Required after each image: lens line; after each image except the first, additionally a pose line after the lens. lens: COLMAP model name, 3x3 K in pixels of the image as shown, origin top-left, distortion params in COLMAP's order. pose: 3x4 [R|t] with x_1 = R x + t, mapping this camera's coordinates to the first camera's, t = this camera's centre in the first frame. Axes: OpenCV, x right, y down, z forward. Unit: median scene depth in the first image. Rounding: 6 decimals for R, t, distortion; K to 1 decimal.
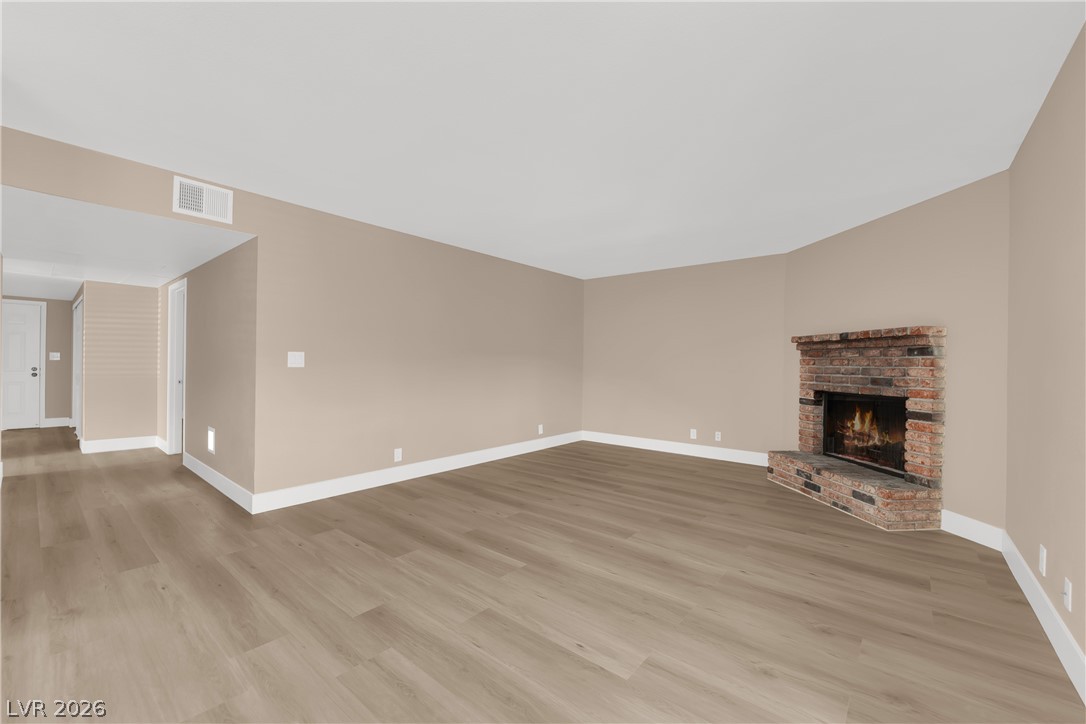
lens RADIAL K [[438.5, 0, 537.5], [0, 438.5, 361.4], [0, 0, 1]] dist [-0.012857, -0.002311]
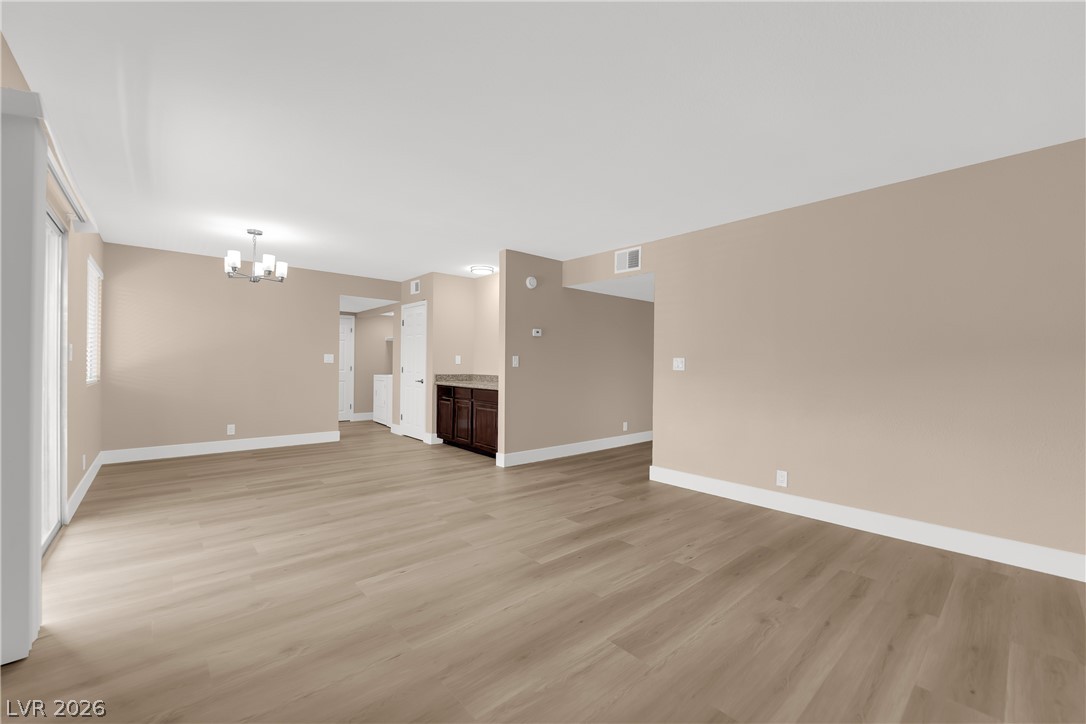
lens RADIAL K [[438.5, 0, 541.7], [0, 438.5, 362.4], [0, 0, 1]] dist [-0.012857, -0.002311]
pose [[-0.147504, -0.017078, -0.988914, 0.729349], [-0.008066, 0.999838, -0.016063, 0.013921], [0.989029, 0.005607, -0.147618, 0.858251]]
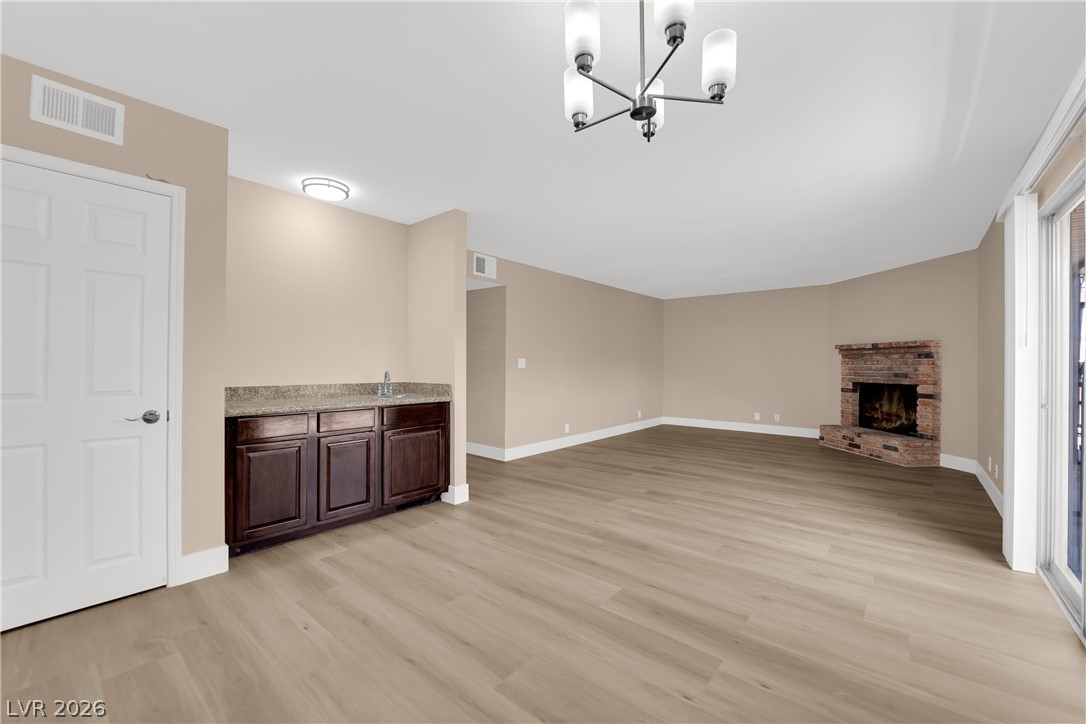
lens RADIAL K [[438.5, 0, 538.1], [0, 438.5, 361.7], [0, 0, 1]] dist [-0.012857, -0.002311]
pose [[0.999949, -0.006831, -0.007413, -0.515375], [0.006813, 0.999974, -0.002445, -0.006548], [0.007430, 0.002394, 0.999970, -0.586903]]
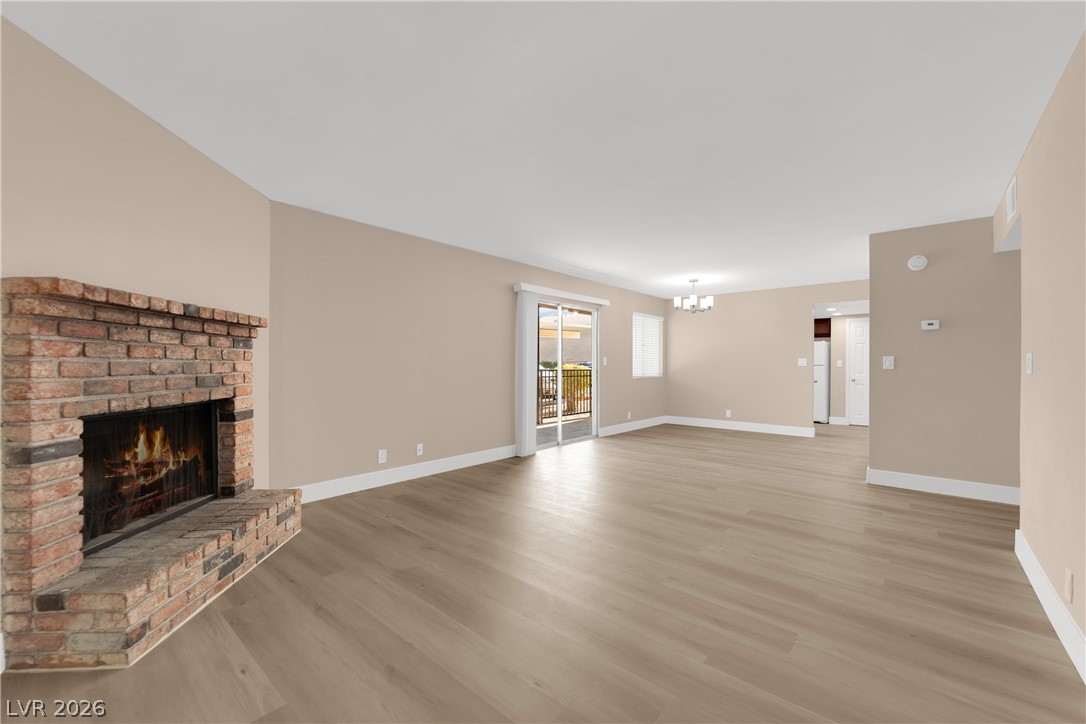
lens RADIAL K [[438.5, 0, 539.8], [0, 438.5, 363.1], [0, 0, 1]] dist [-0.012857, -0.002311]
pose [[-0.999673, -0.016361, 0.019662, 0.239428], [-0.016489, 0.999844, -0.006405, 0.012970], [-0.019554, -0.006727, -0.999786, 1.823081]]
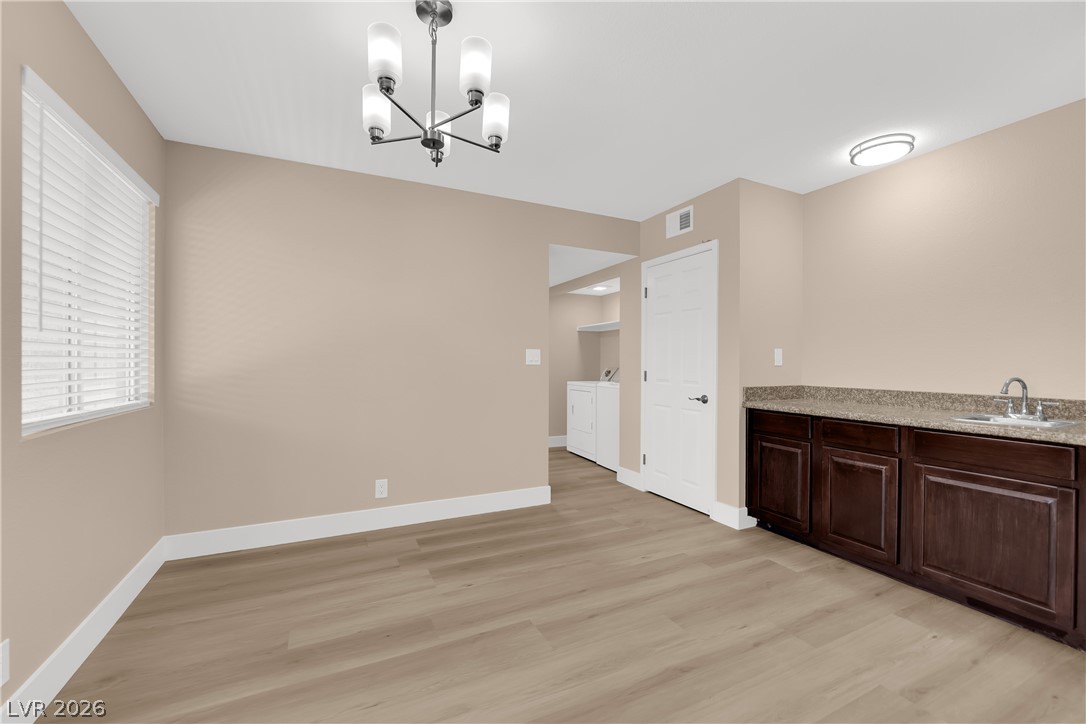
lens RADIAL K [[438.5, 0, 540.0], [0, 438.5, 361.2], [0, 0, 1]] dist [-0.012857, -0.002311]
pose [[-0.409332, -0.015668, -0.912251, -0.039958], [-0.004702, 0.999875, -0.015063, 0.000300], [0.912374, -0.001877, -0.409354, 0.120710]]
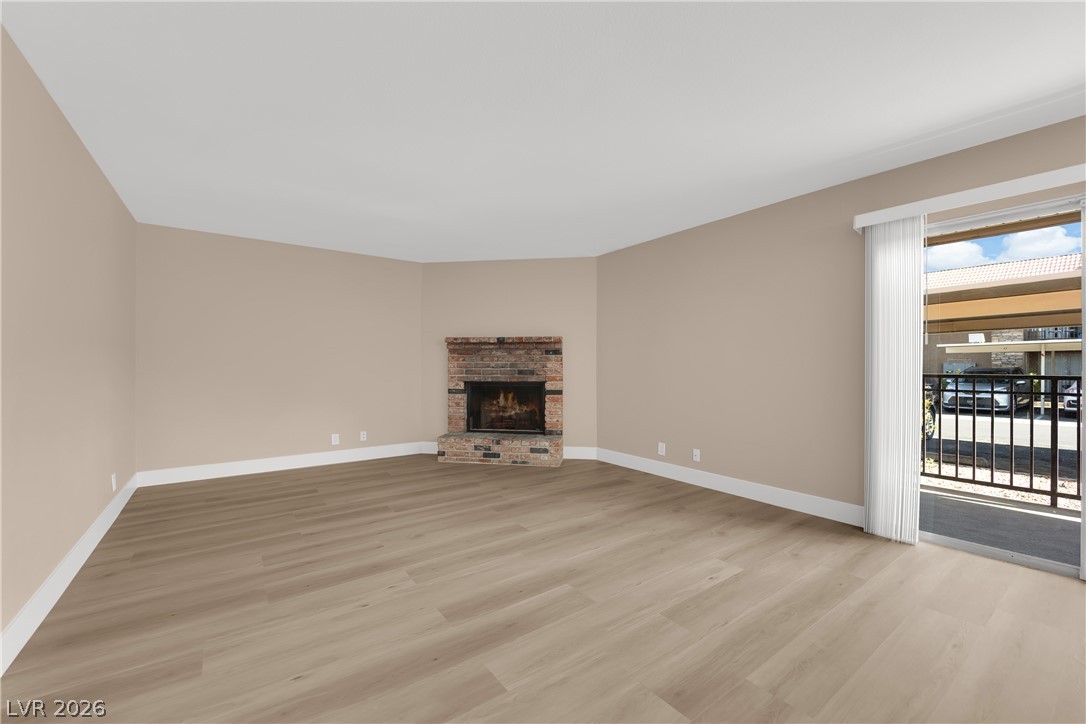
lens RADIAL K [[438.5, 0, 539.6], [0, 438.5, 364.6], [0, 0, 1]] dist [-0.012857, -0.002311]
pose [[0.247285, -0.015091, 0.968825, -0.678890], [-0.000823, 0.999875, 0.015785, -0.002296], [-0.968942, -0.004700, 0.247242, 0.624864]]
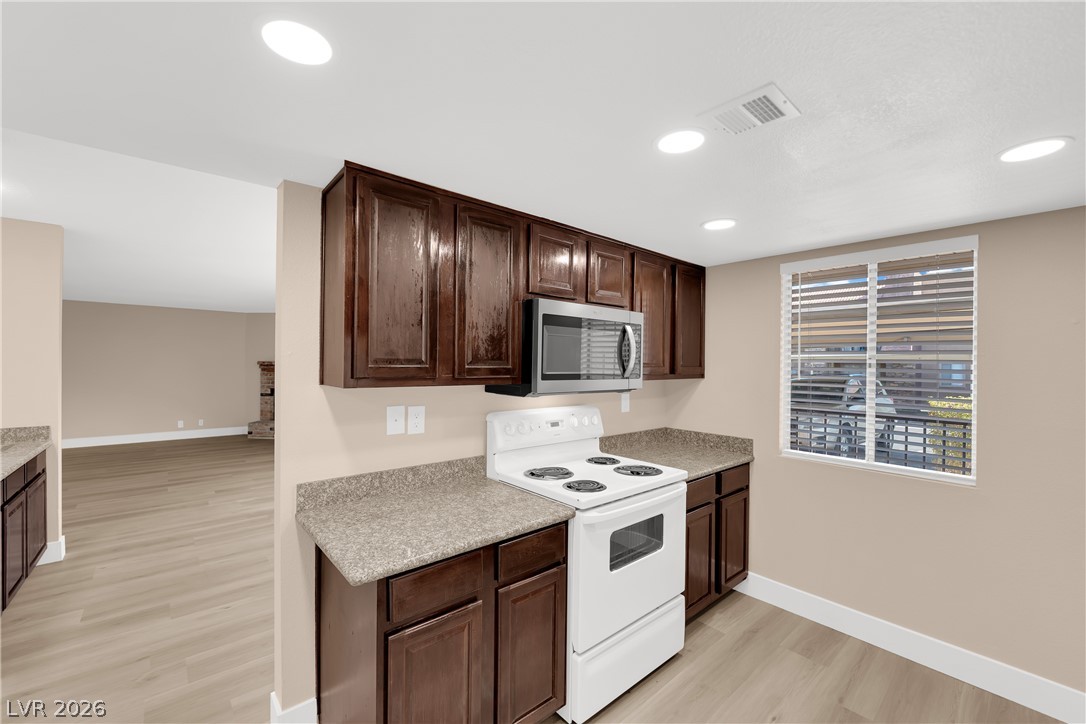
lens RADIAL K [[438.5, 0, 539.7], [0, 438.5, 366.6], [0, 0, 1]] dist [-0.012857, -0.002311]
pose [[0.156392, -0.016307, 0.987560, -1.477330], [-0.010448, 0.999780, 0.018163, -0.108331], [-0.987640, -0.013158, 0.156187, -0.680257]]
